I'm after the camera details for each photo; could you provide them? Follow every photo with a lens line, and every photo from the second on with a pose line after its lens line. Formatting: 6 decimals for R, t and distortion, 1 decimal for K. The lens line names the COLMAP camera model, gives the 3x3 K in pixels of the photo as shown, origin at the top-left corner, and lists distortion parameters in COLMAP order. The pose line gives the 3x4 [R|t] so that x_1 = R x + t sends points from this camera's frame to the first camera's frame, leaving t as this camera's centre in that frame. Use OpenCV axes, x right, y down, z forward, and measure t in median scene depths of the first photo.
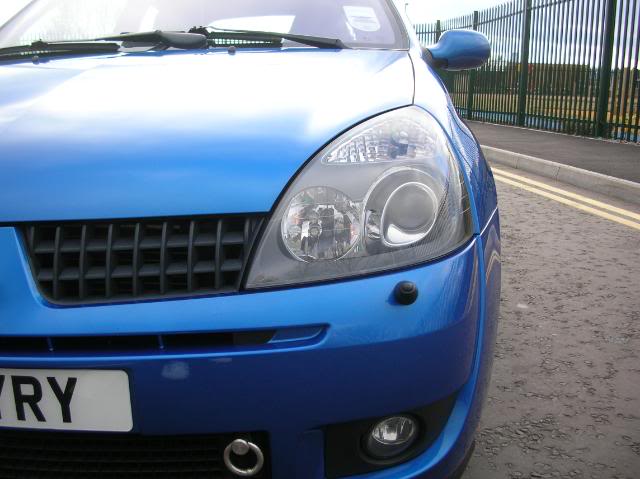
lens RADIAL K [[650.7, 0, 320.0], [0, 650.7, 239.5], [0, 0, 1]] dist [-0.158024, 0.036494]
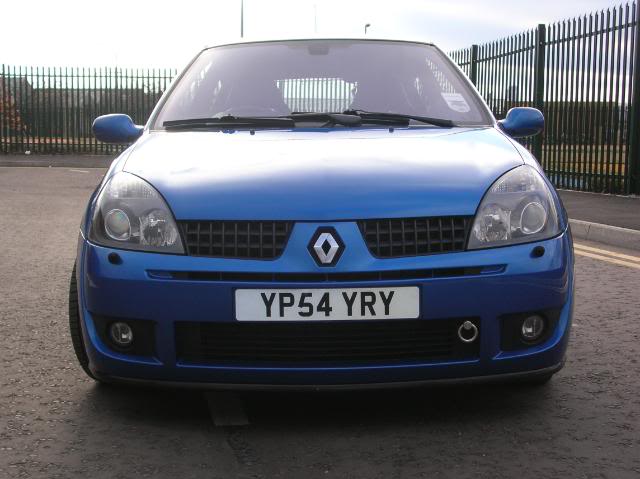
lens RADIAL K [[963.7, 0, 320.0], [0, 963.7, 239.5], [0, 0, 1]] dist [-0.037145, -0.227954]
pose [[0.995420, -0.014872, 0.094435, -0.591245], [0.026578, 0.991934, -0.123939, 0.278629], [-0.091830, 0.125881, 0.987786, -1.381715]]
